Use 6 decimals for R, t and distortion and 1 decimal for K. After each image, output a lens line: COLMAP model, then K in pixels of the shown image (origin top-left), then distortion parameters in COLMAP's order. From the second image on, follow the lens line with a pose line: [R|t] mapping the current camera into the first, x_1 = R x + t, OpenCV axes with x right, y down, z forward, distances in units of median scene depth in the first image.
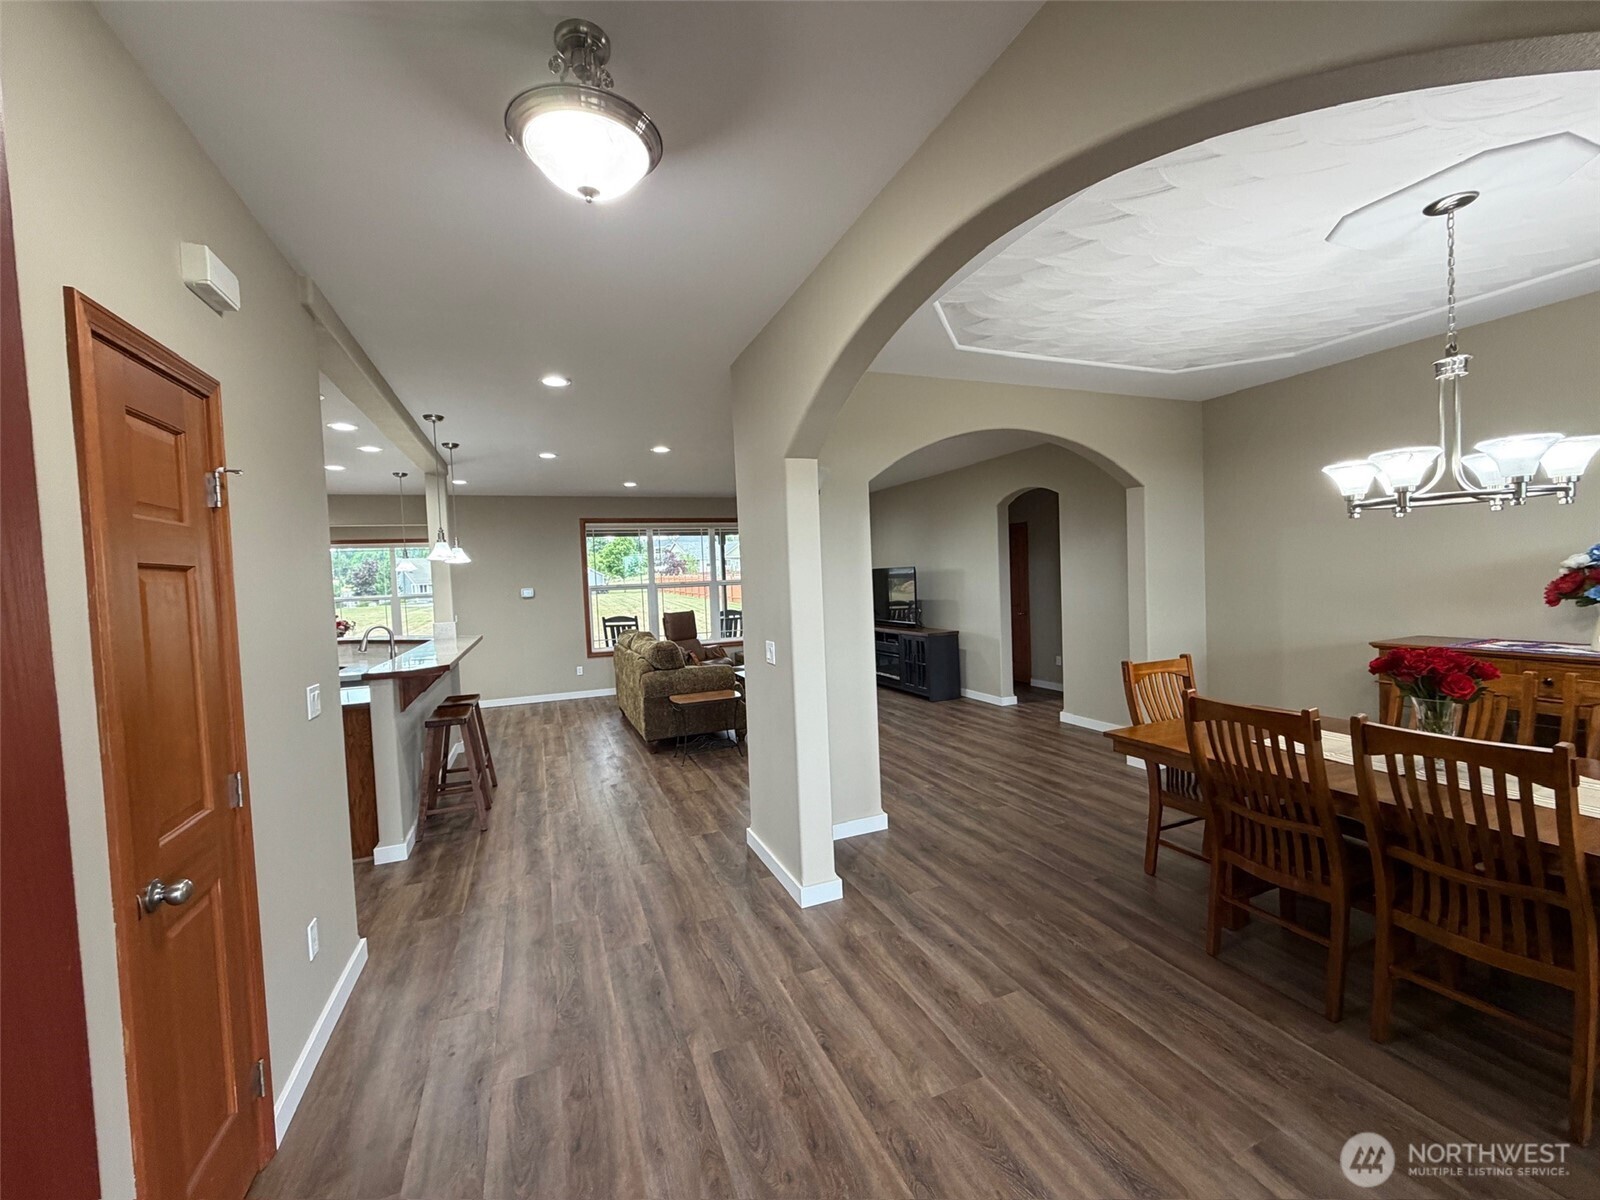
lens RADIAL K [[639.0, 0, 793.6], [0, 639.0, 600.2], [0, 0, 1]] dist [-0.001751, 0.000119]
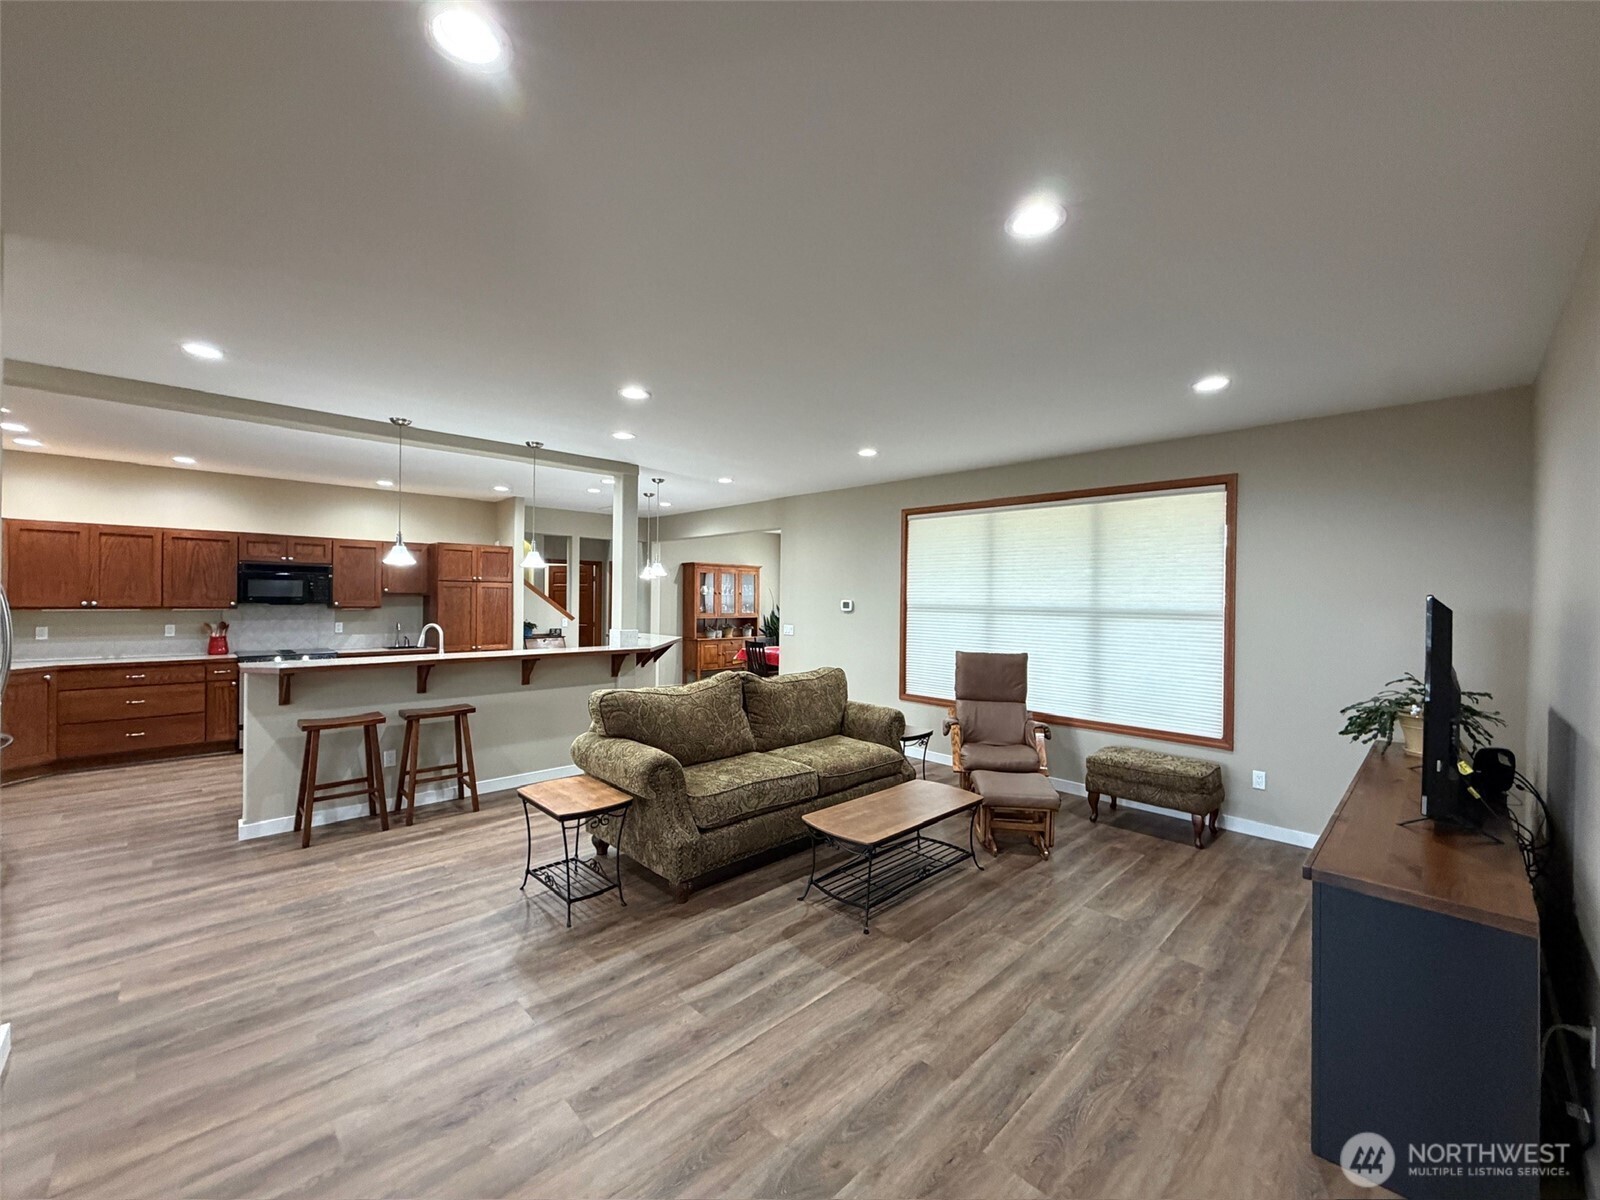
lens RADIAL K [[639.0, 0, 793.6], [0, 639.0, 600.2], [0, 0, 1]] dist [-0.001751, 0.000119]
pose [[0.369740, 0.054121, -0.927558, 0.756595], [-0.061184, 0.997554, 0.033817, -0.102086], [0.927119, 0.044248, 0.372147, 1.507402]]
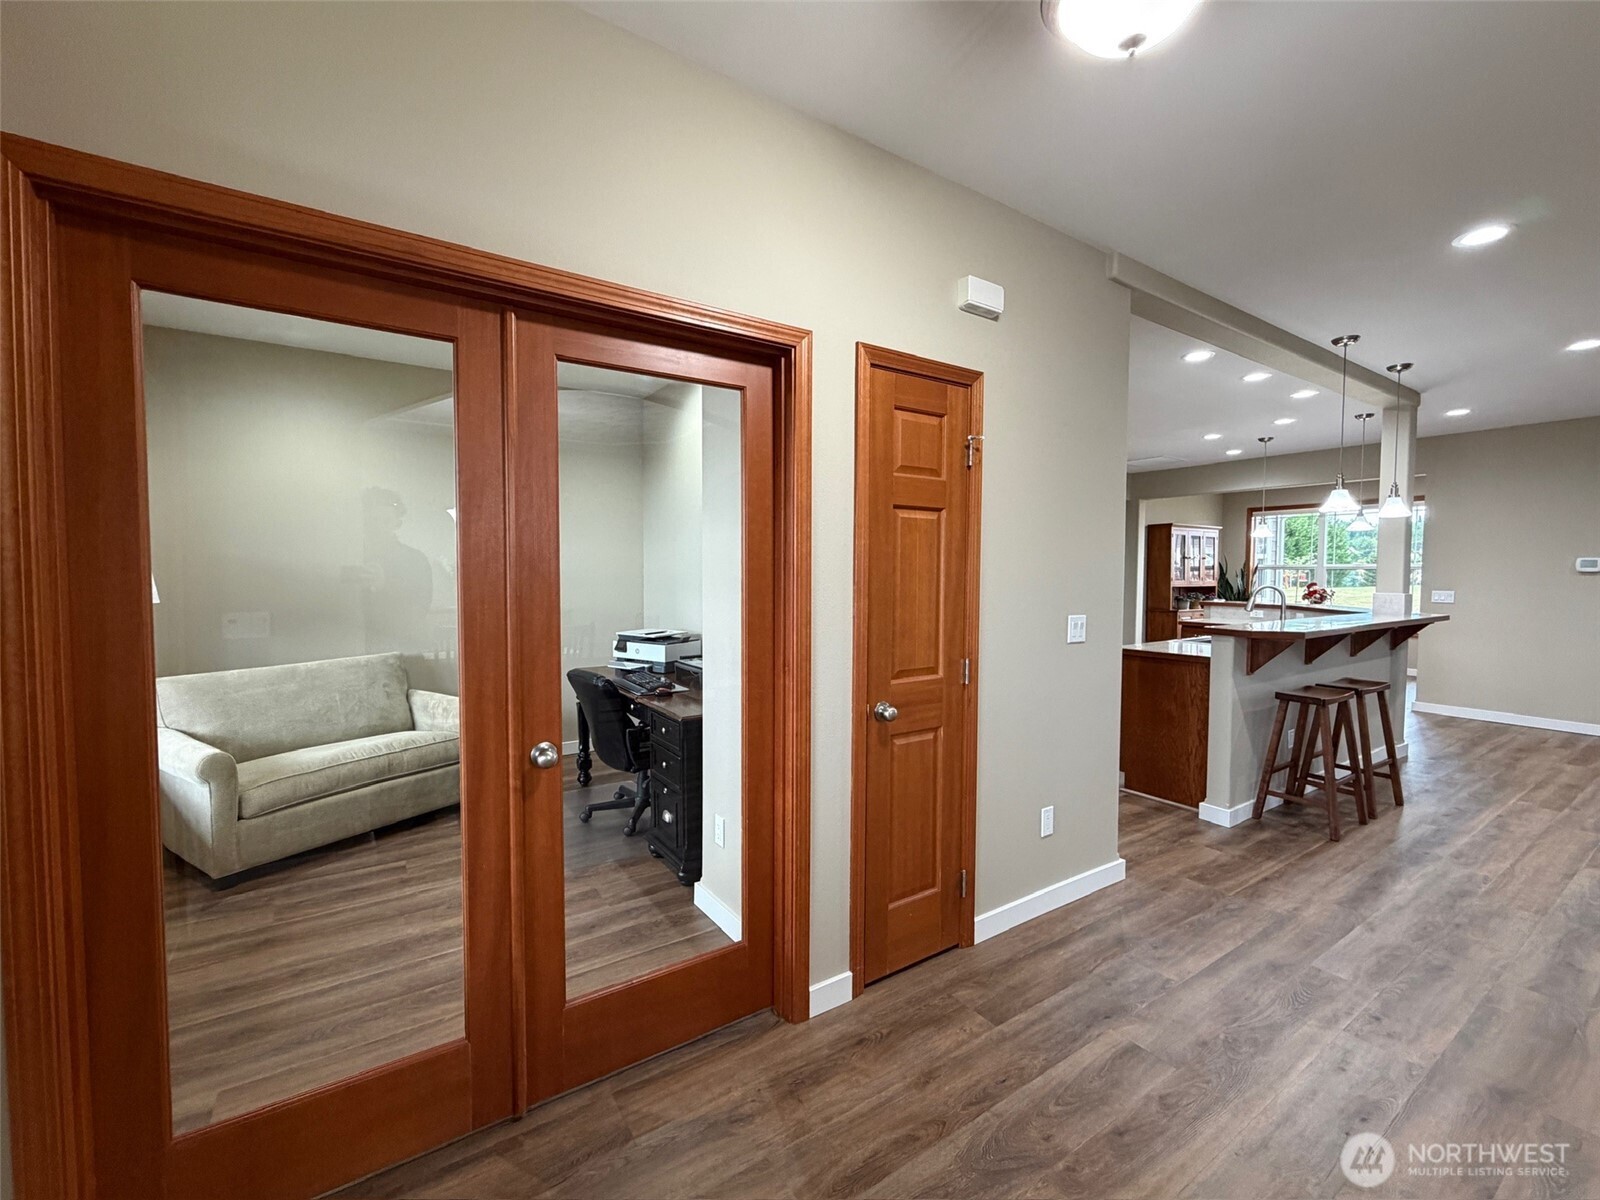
lens RADIAL K [[669.2, 0, 797.5], [0, 669.2, 599.8], [0, 0, 1]] dist [0.000158, -0.000174]
pose [[0.201353, 0.085291, -0.975798, 0.215133], [-0.048562, 0.995846, 0.077023, 0.023893], [0.978314, 0.031878, 0.204659, 0.162786]]
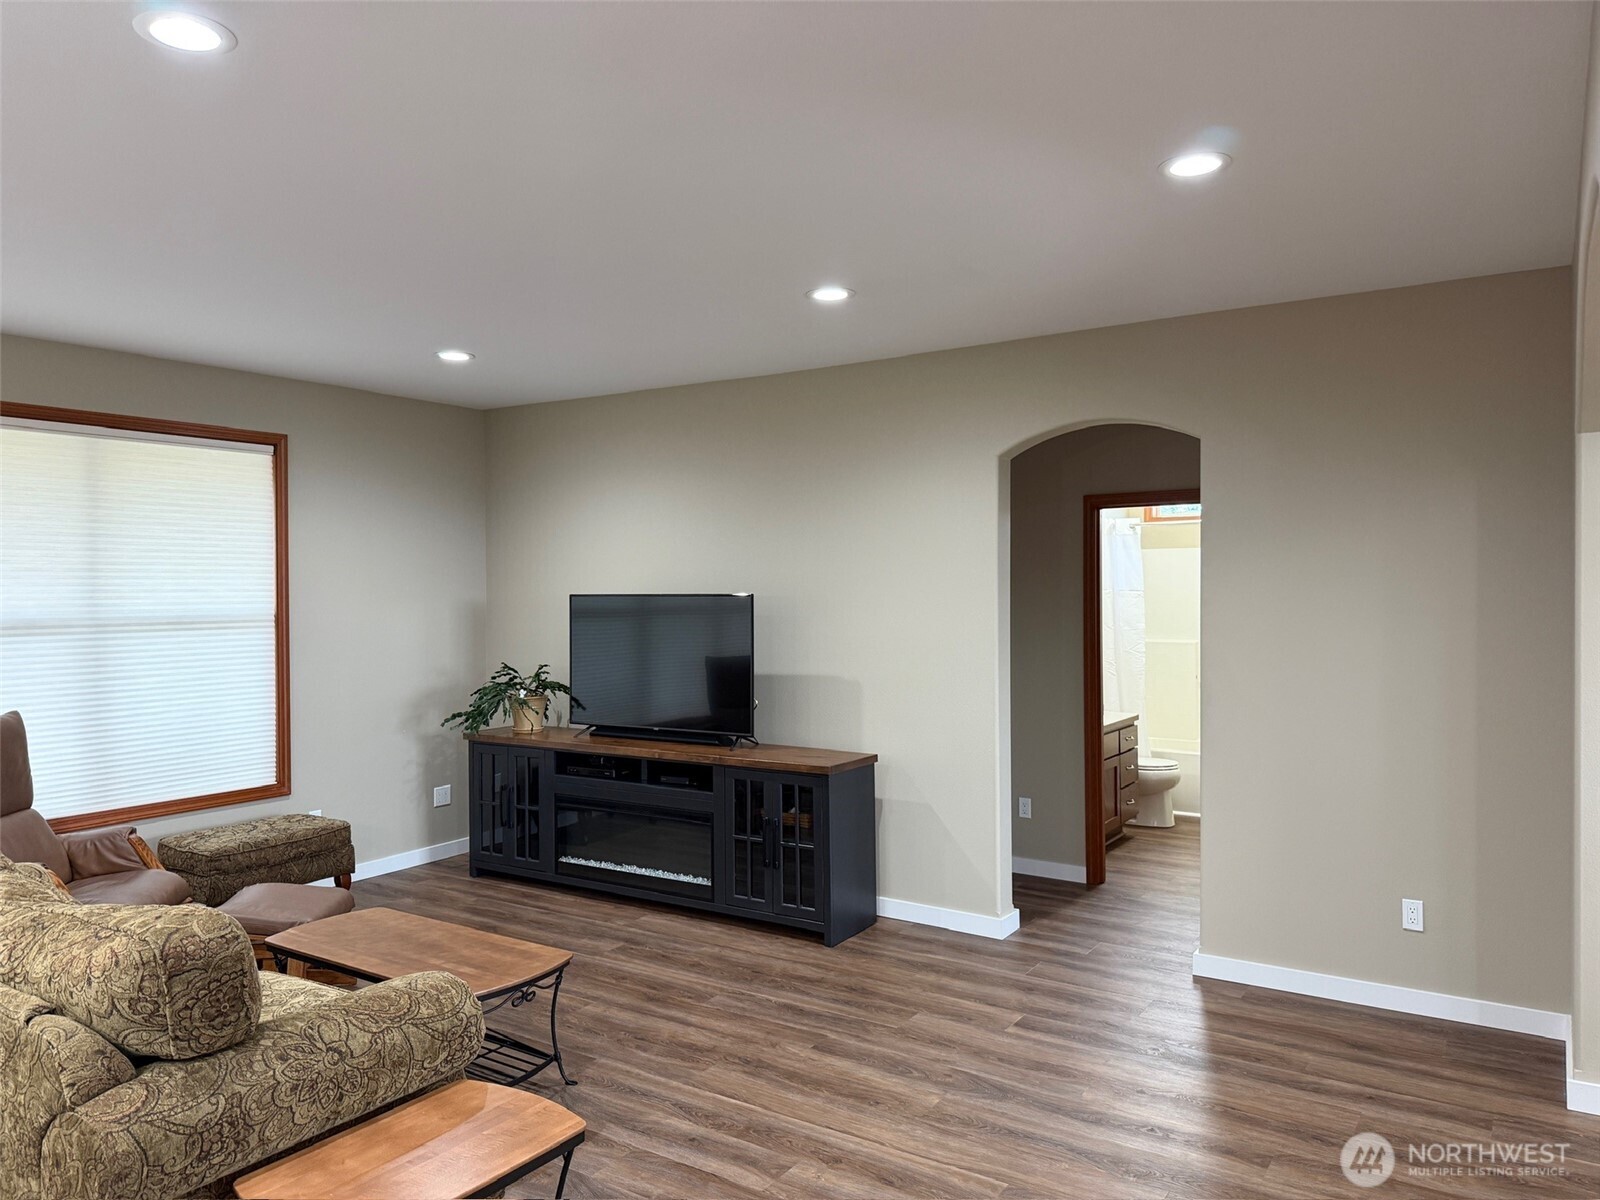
lens RADIAL K [[1130.0, 0, 798.0], [0, 1130.0, 603.9], [0, 0, 1]] dist [-0.004272, -0.000650]
pose [[0.830113, 0.026979, 0.556942, -0.401608], [-0.008029, 0.999304, -0.036441, -0.048663], [-0.557538, 0.025778, 0.829751, 0.925179]]
